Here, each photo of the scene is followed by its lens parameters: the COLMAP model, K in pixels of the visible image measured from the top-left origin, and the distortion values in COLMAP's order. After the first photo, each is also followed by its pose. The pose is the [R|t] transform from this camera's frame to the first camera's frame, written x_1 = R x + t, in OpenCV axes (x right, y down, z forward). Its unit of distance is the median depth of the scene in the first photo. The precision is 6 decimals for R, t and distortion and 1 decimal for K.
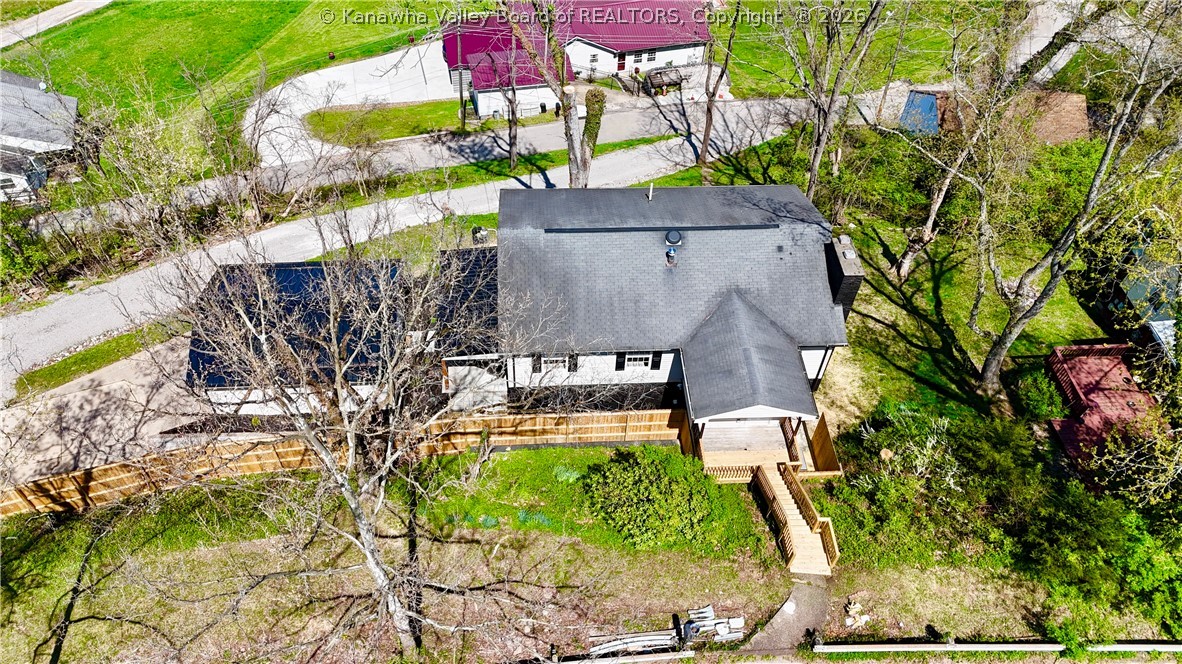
lens RADIAL K [[864.1, 0, 591.8], [0, 864.1, 327.5], [0, 0, 1]] dist [0.082023, -0.076303]
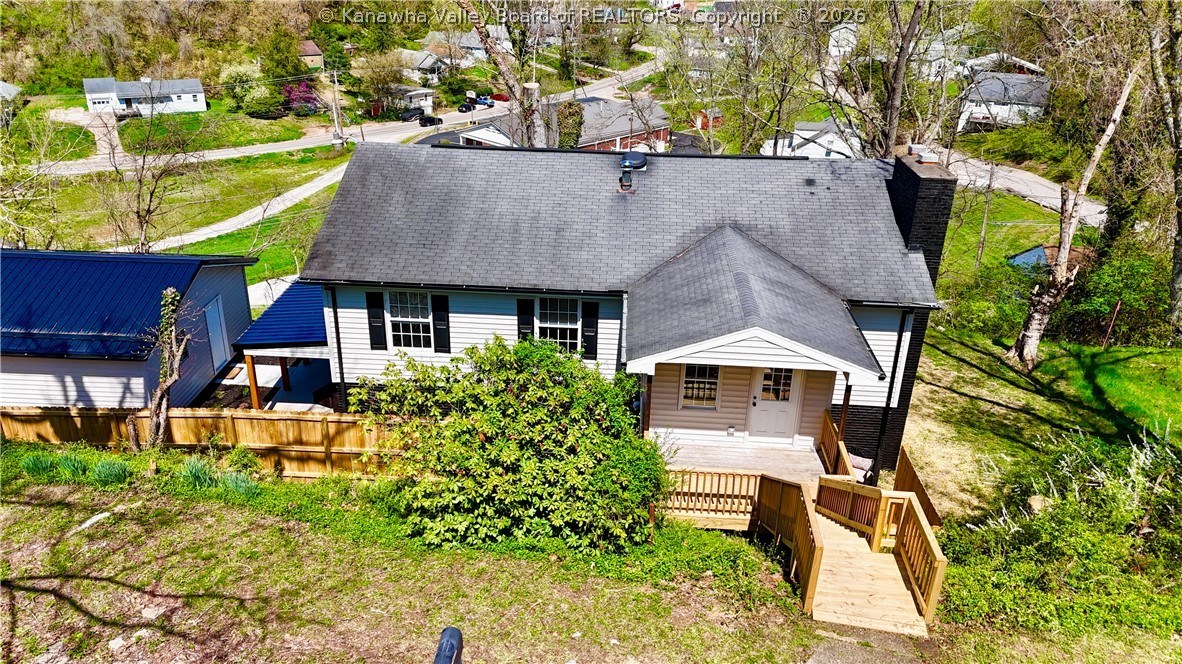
lens RADIAL K [[864.1, 0, 591.8], [0, 864.1, 327.5], [0, 0, 1]] dist [0.082023, -0.076303]
pose [[0.993216, 0.036025, -0.110564, 0.138665], [-0.079249, 0.905509, -0.416861, 0.268980], [0.085099, 0.422795, 0.902221, 0.490655]]
